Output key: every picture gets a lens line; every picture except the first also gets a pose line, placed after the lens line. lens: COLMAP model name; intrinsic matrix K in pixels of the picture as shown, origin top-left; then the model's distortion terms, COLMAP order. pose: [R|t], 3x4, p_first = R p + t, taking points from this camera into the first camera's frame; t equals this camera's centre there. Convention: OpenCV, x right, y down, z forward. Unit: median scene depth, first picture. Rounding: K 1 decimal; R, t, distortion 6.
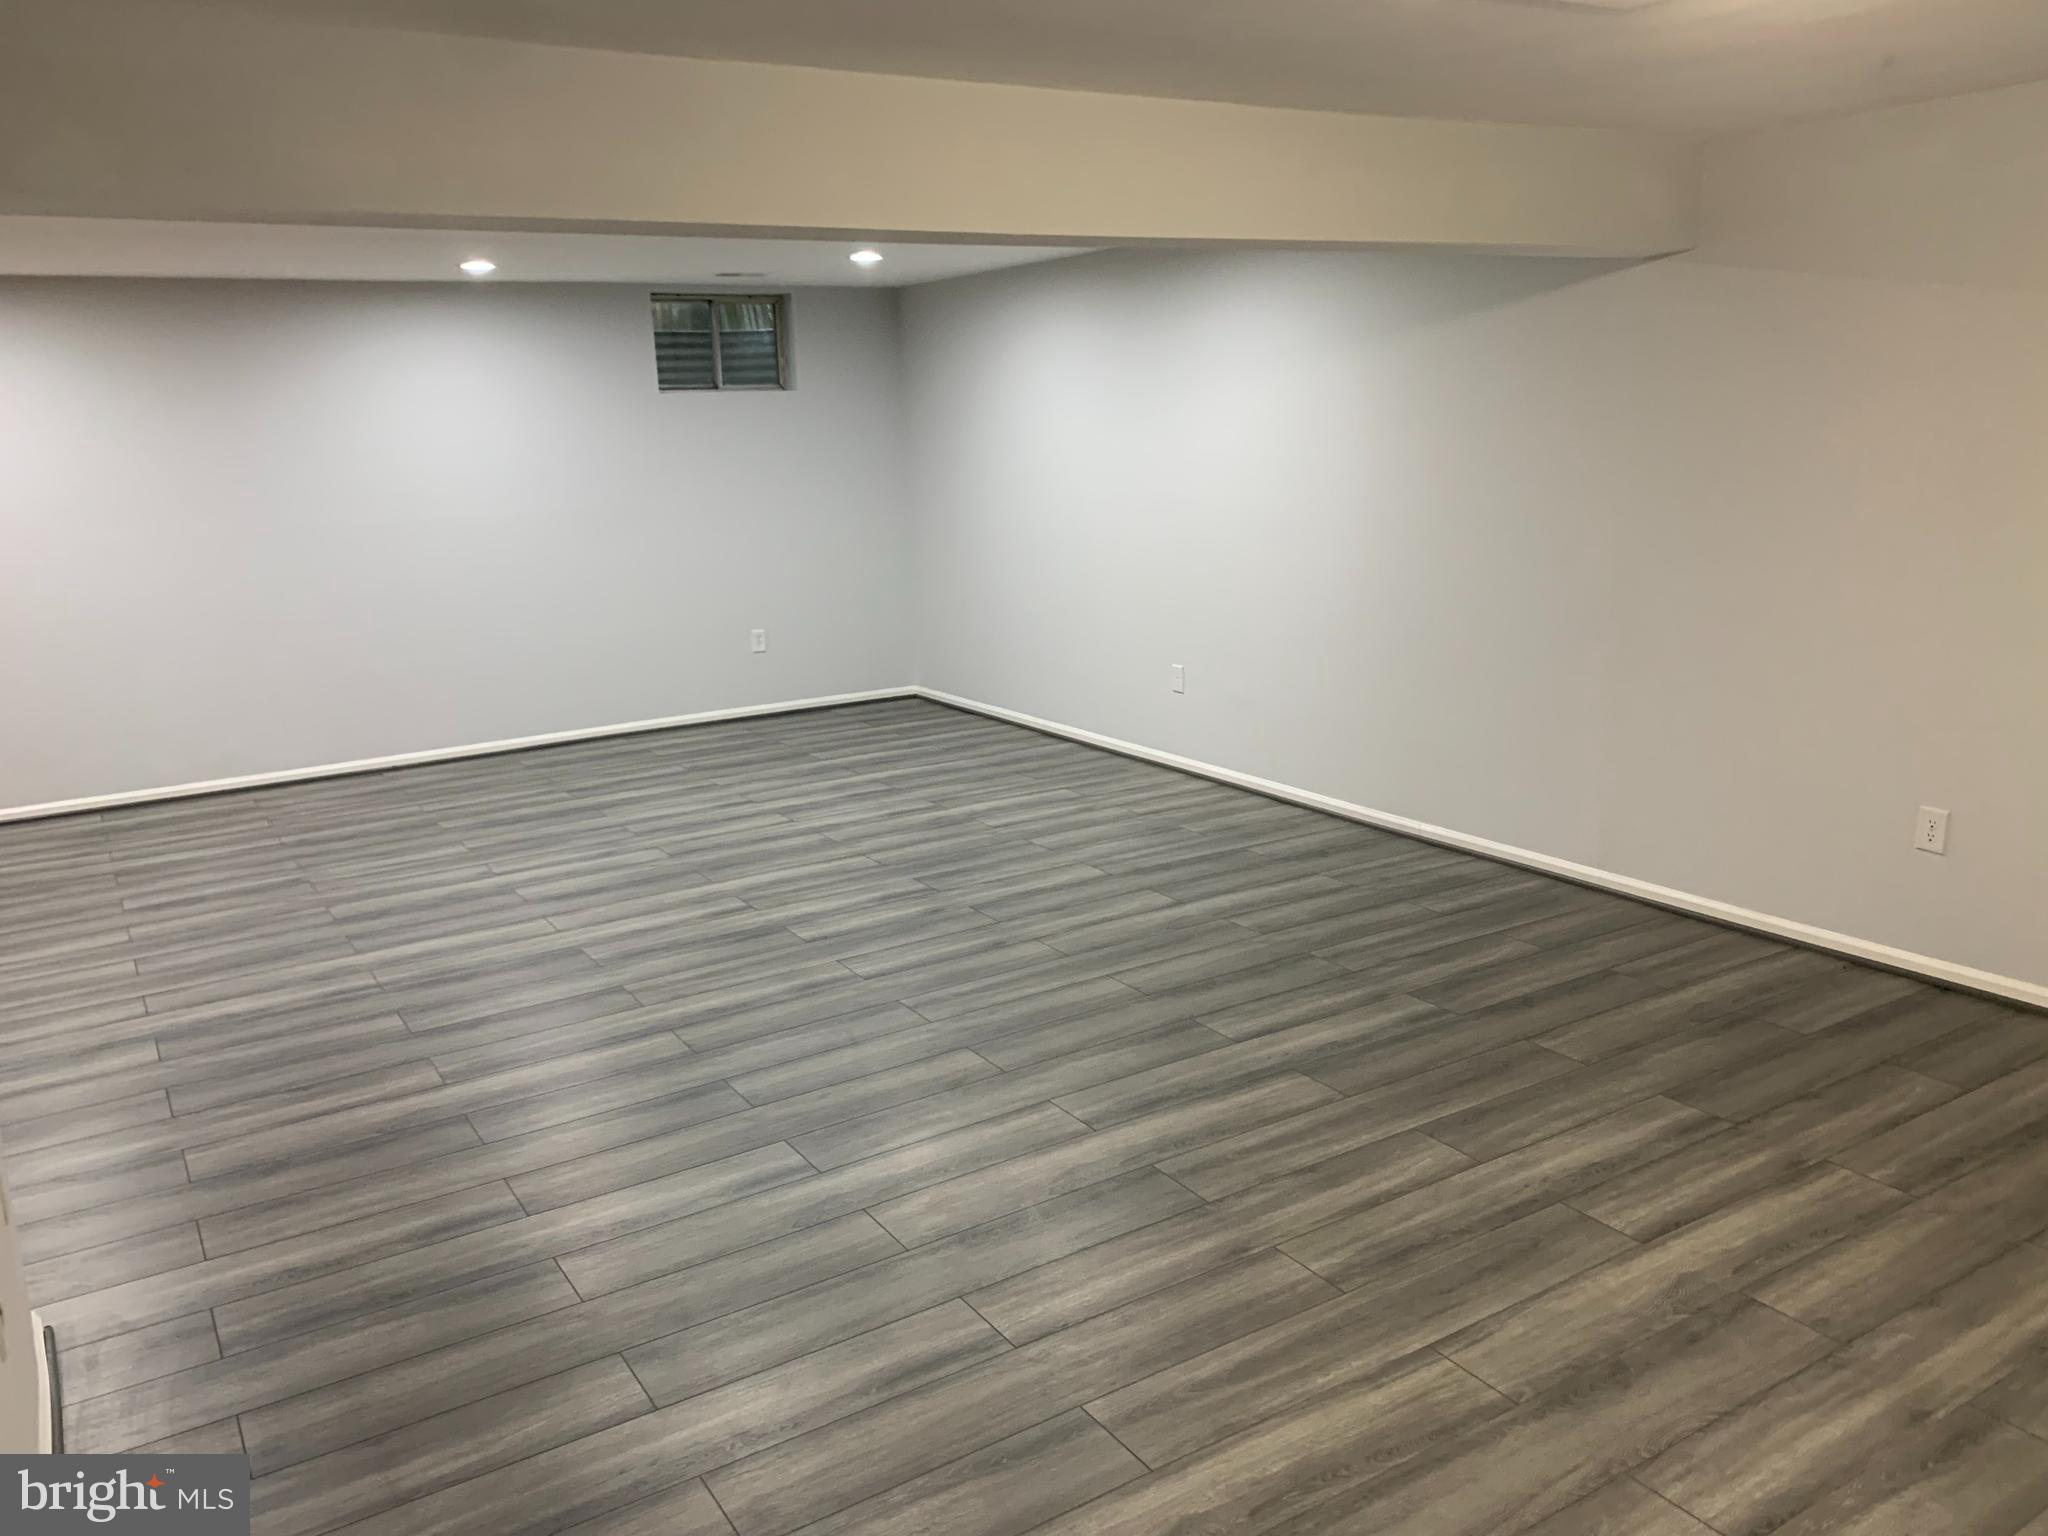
lens RADIAL K [[1540.2, 0, 1024.0], [0, 1540.2, 768.0], [0, 0, 1]] dist [-0.006136, -0.008896]
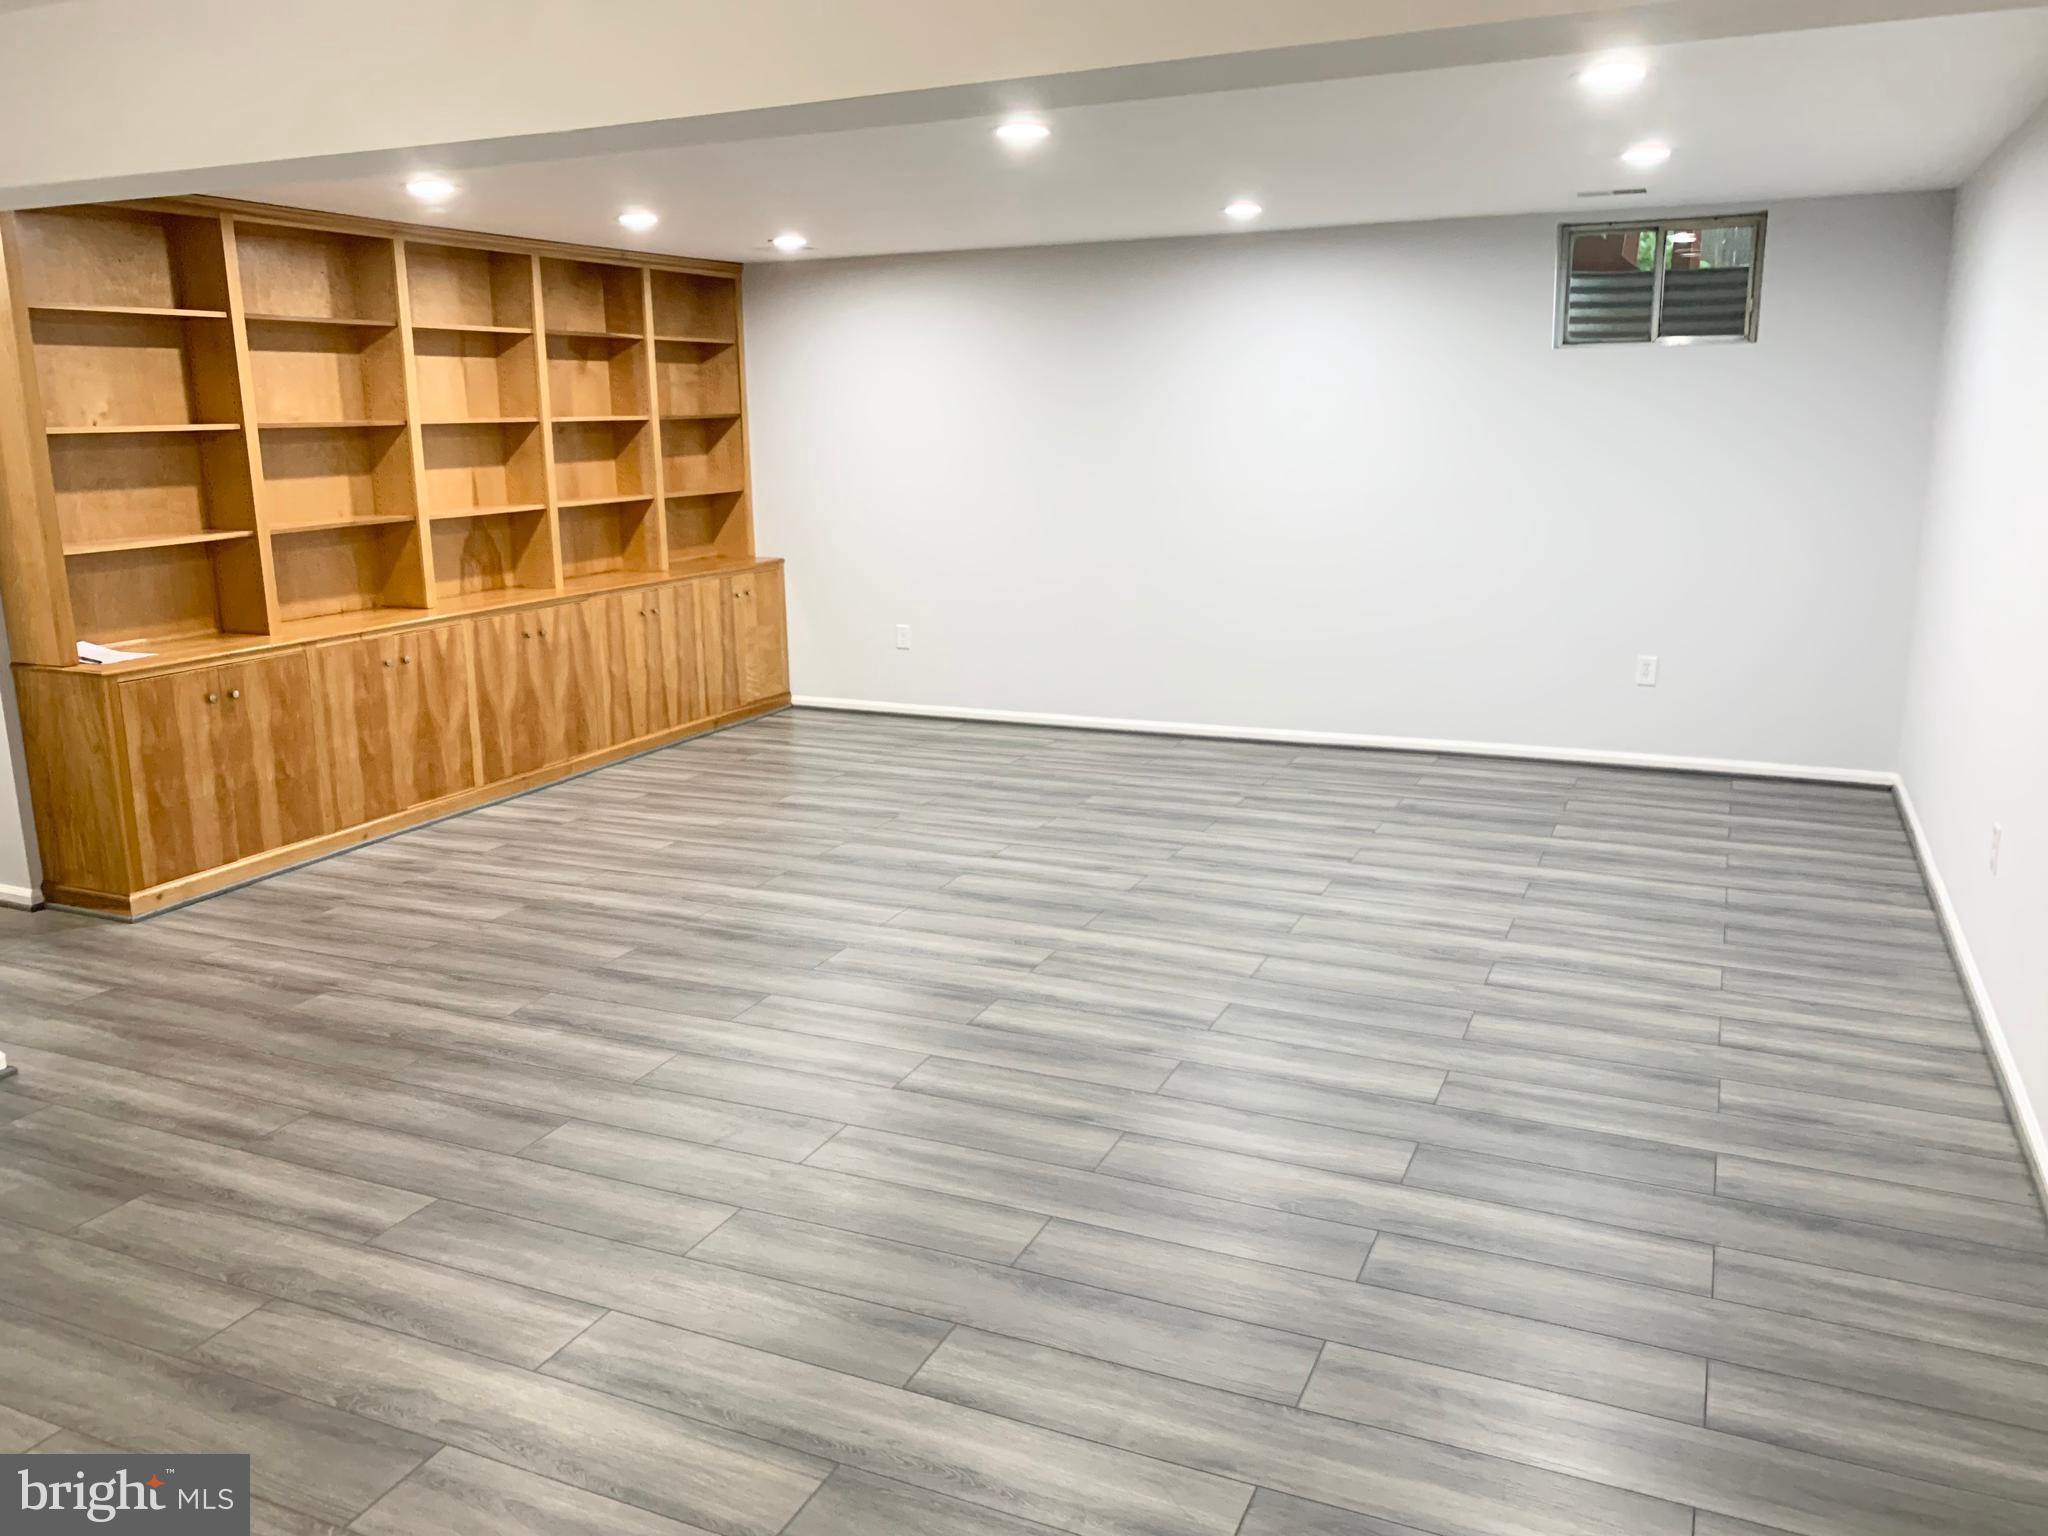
lens RADIAL K [[1540.2, 0, 1024.0], [0, 1540.2, 768.0], [0, 0, 1]] dist [-0.006136, -0.008896]
pose [[0.562908, 0.208129, -0.799886, 0.306106], [-0.190271, 0.974414, 0.119640, -0.074420], [0.804321, 0.084849, 0.588106, 0.325394]]
